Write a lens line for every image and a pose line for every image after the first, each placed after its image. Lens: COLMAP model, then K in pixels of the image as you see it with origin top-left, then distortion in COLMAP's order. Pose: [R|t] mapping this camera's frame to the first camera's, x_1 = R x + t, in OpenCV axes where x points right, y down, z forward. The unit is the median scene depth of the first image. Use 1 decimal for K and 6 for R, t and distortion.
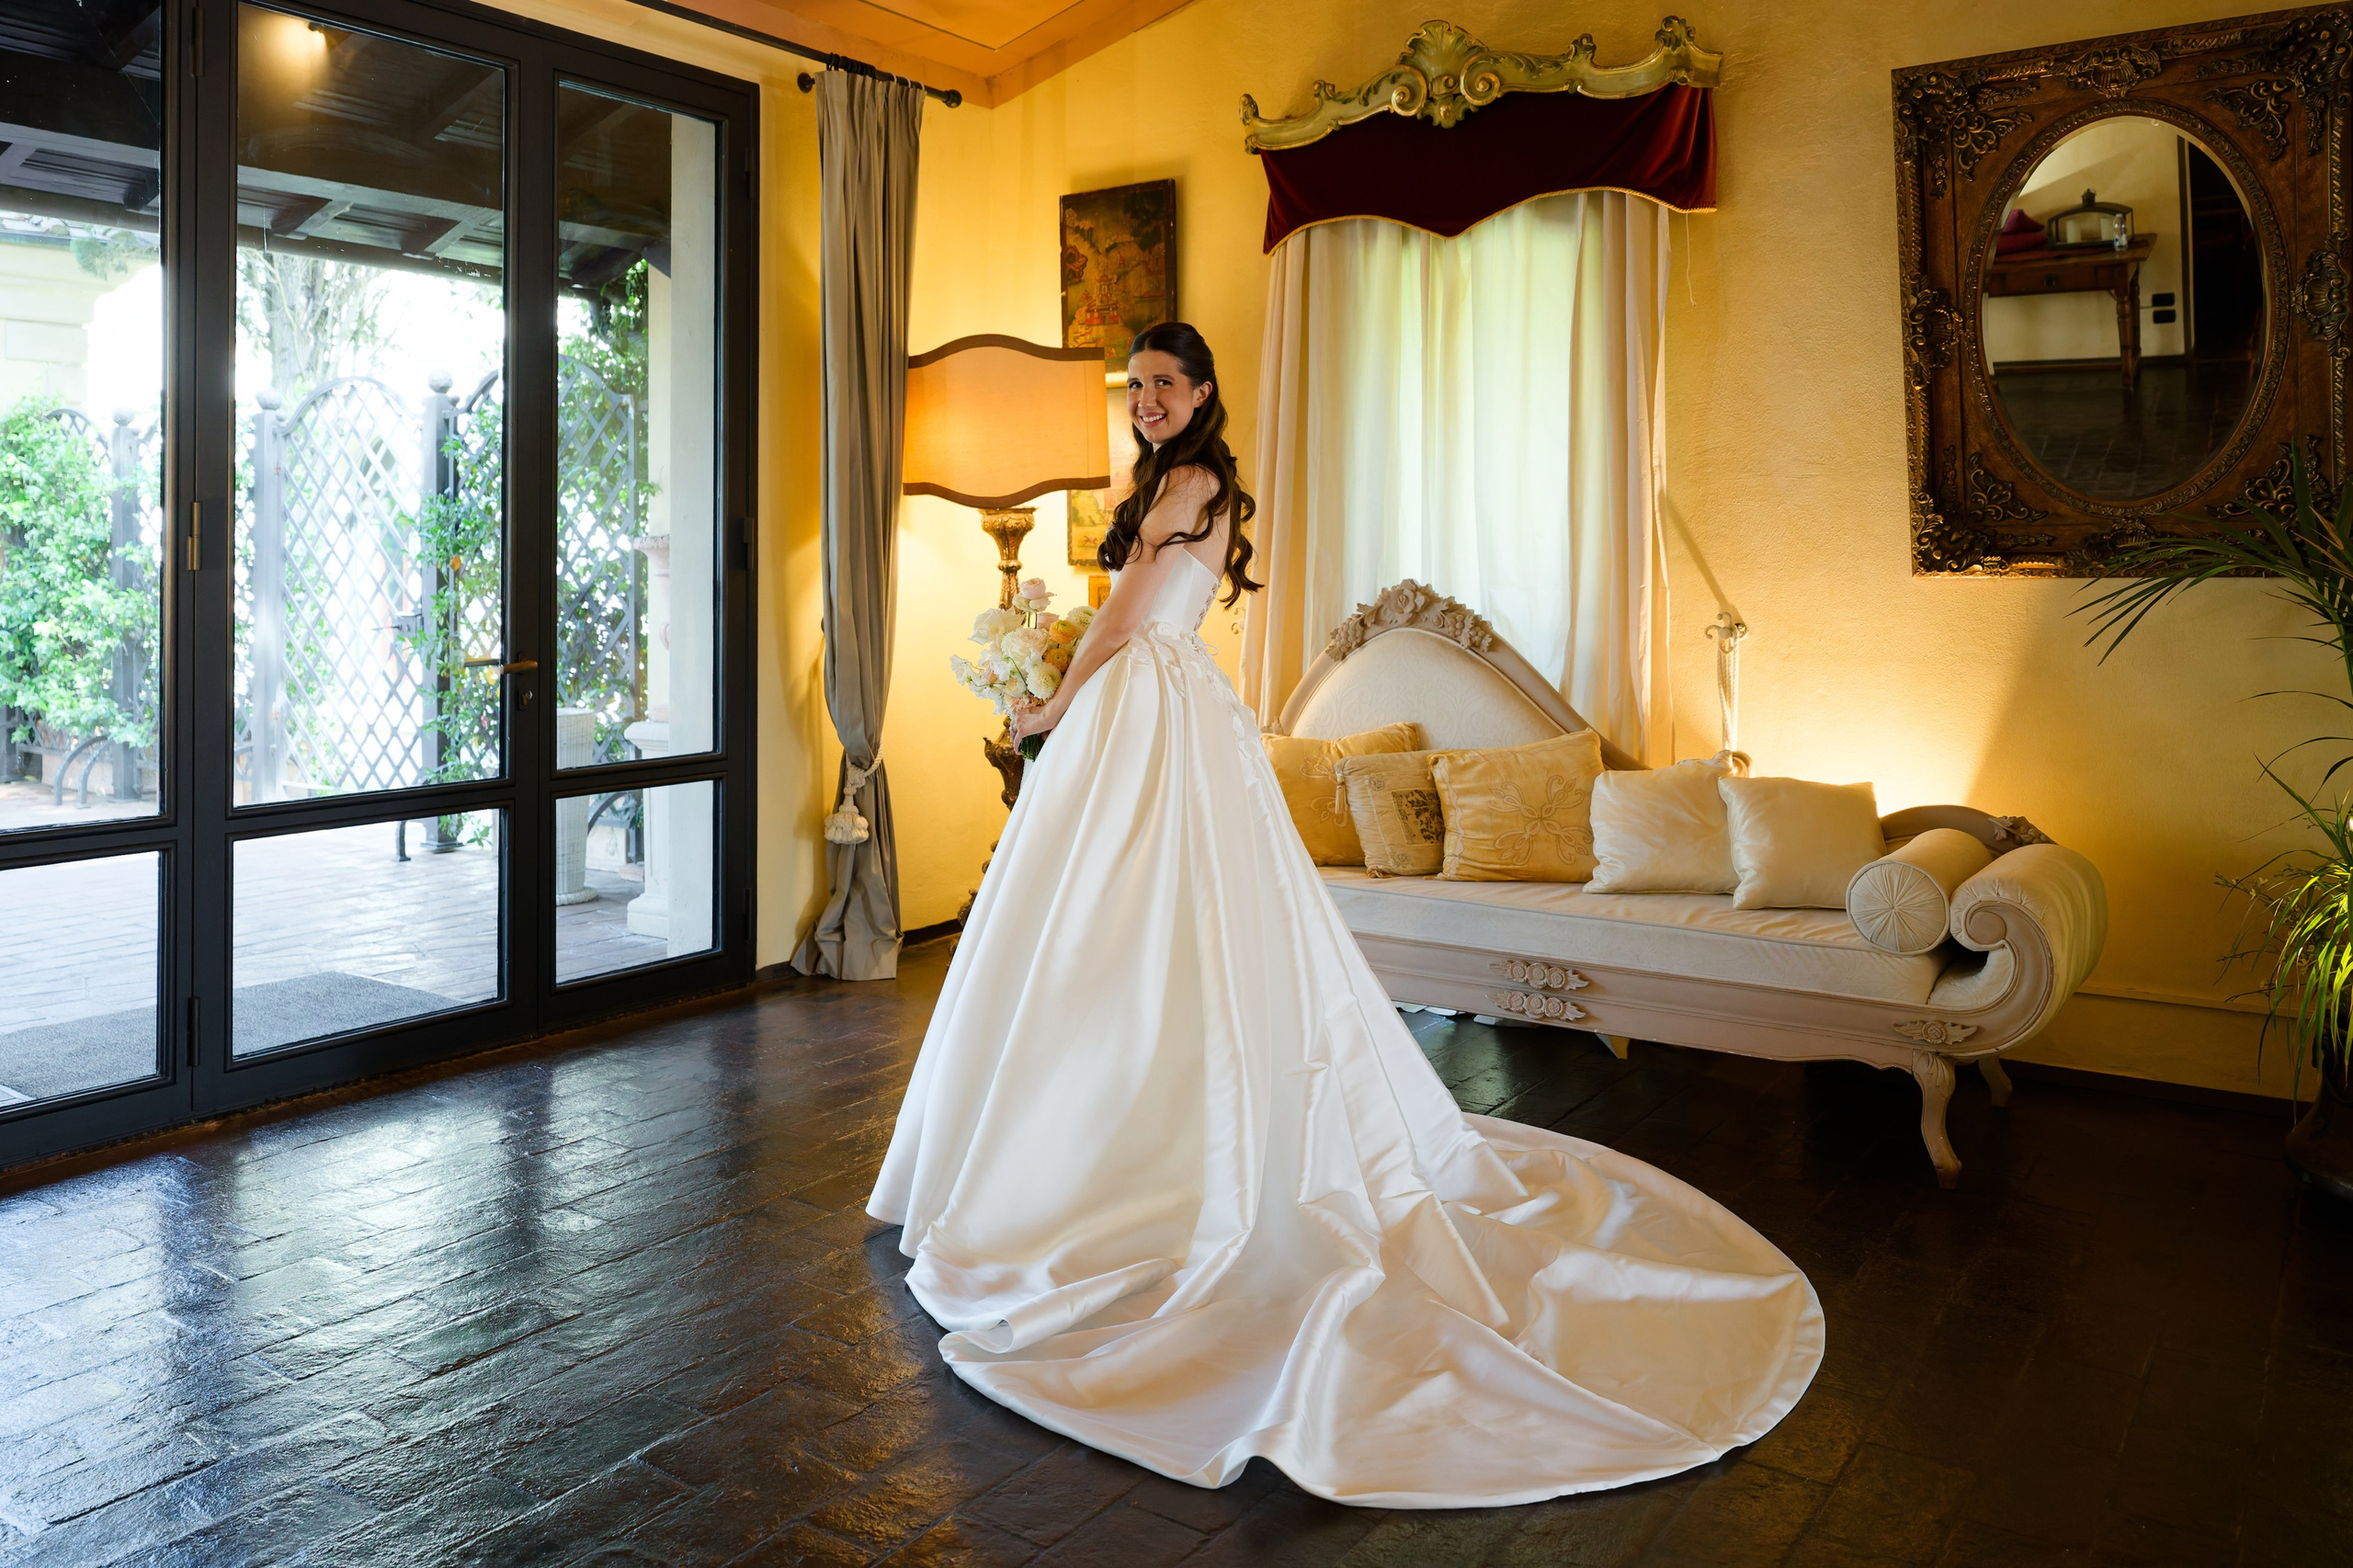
lens RADIAL K [[3240.4, 0, 1071.8], [0, 3240.4, 671.9], [0, 0, 1]] dist [-0.032221, 0.000000]
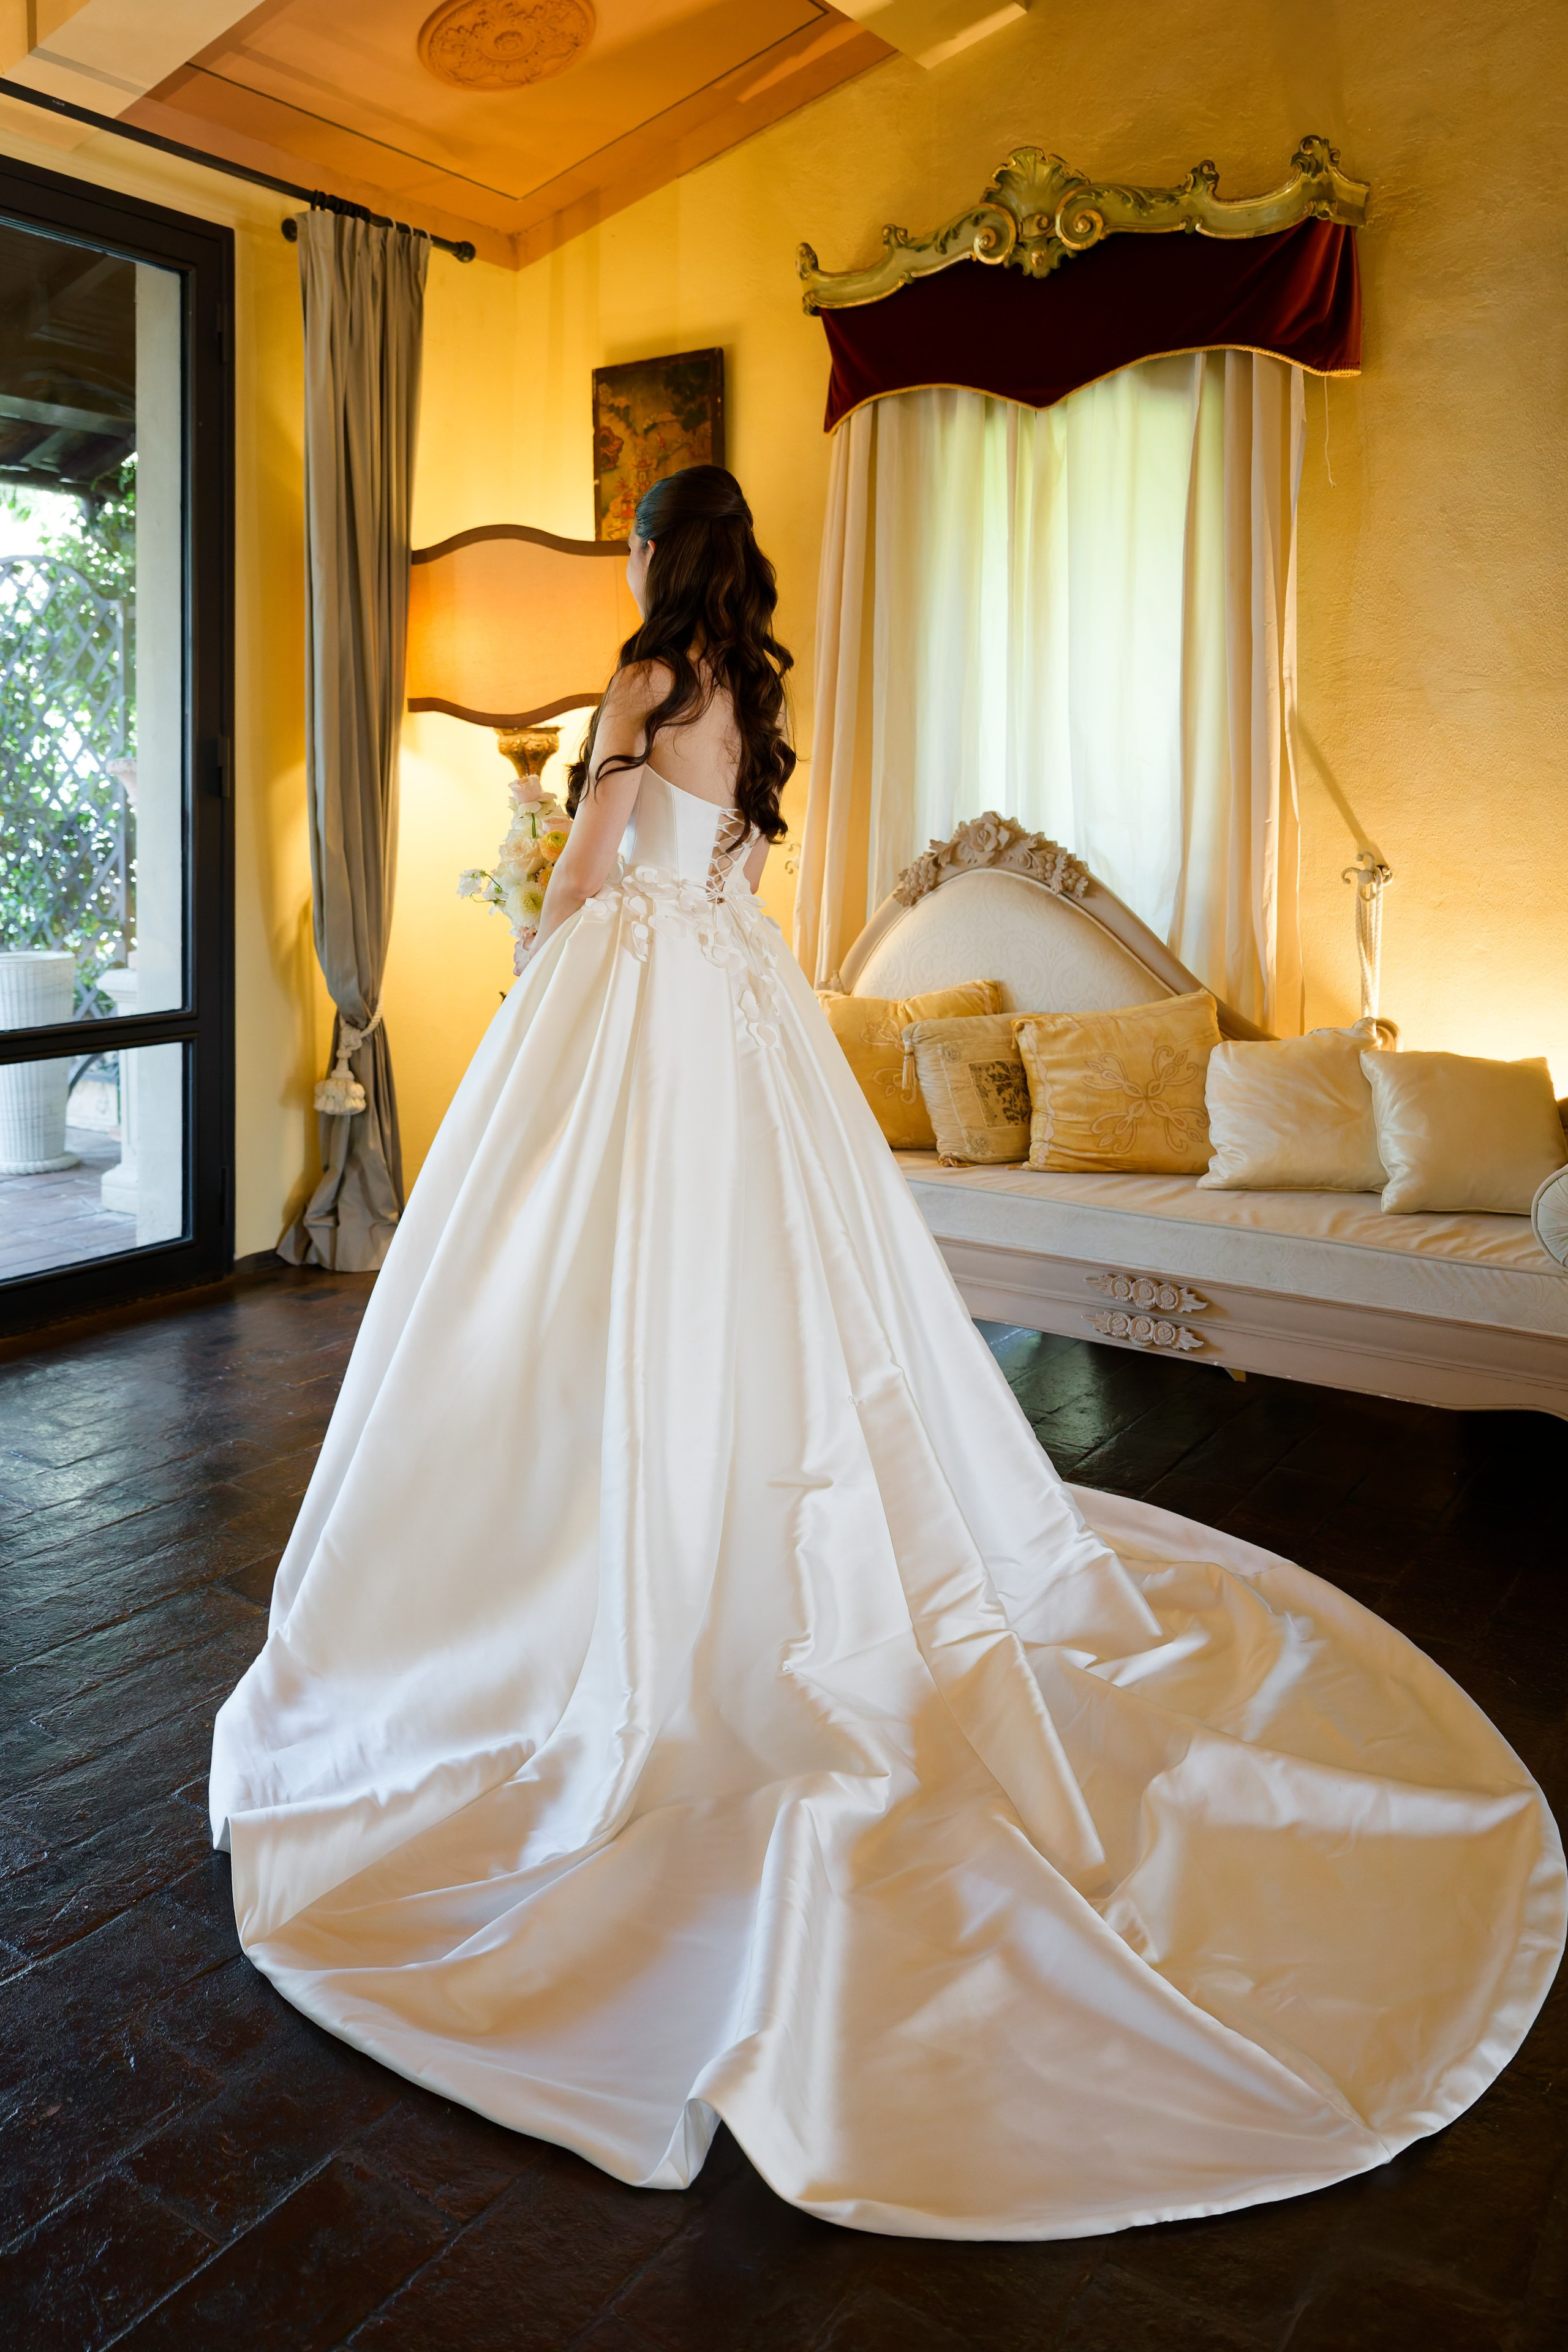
lens RADIAL K [[2431.7, 0, 726.9], [0, 2431.7, 937.5], [0, 0, 1]] dist [0.013964, 0.000000]
pose [[0.999994, 0.002942, -0.001740, 0.035627], [-0.002889, 0.999560, 0.029506, -0.014087], [0.001826, -0.029501, 0.999563, 0.356271]]
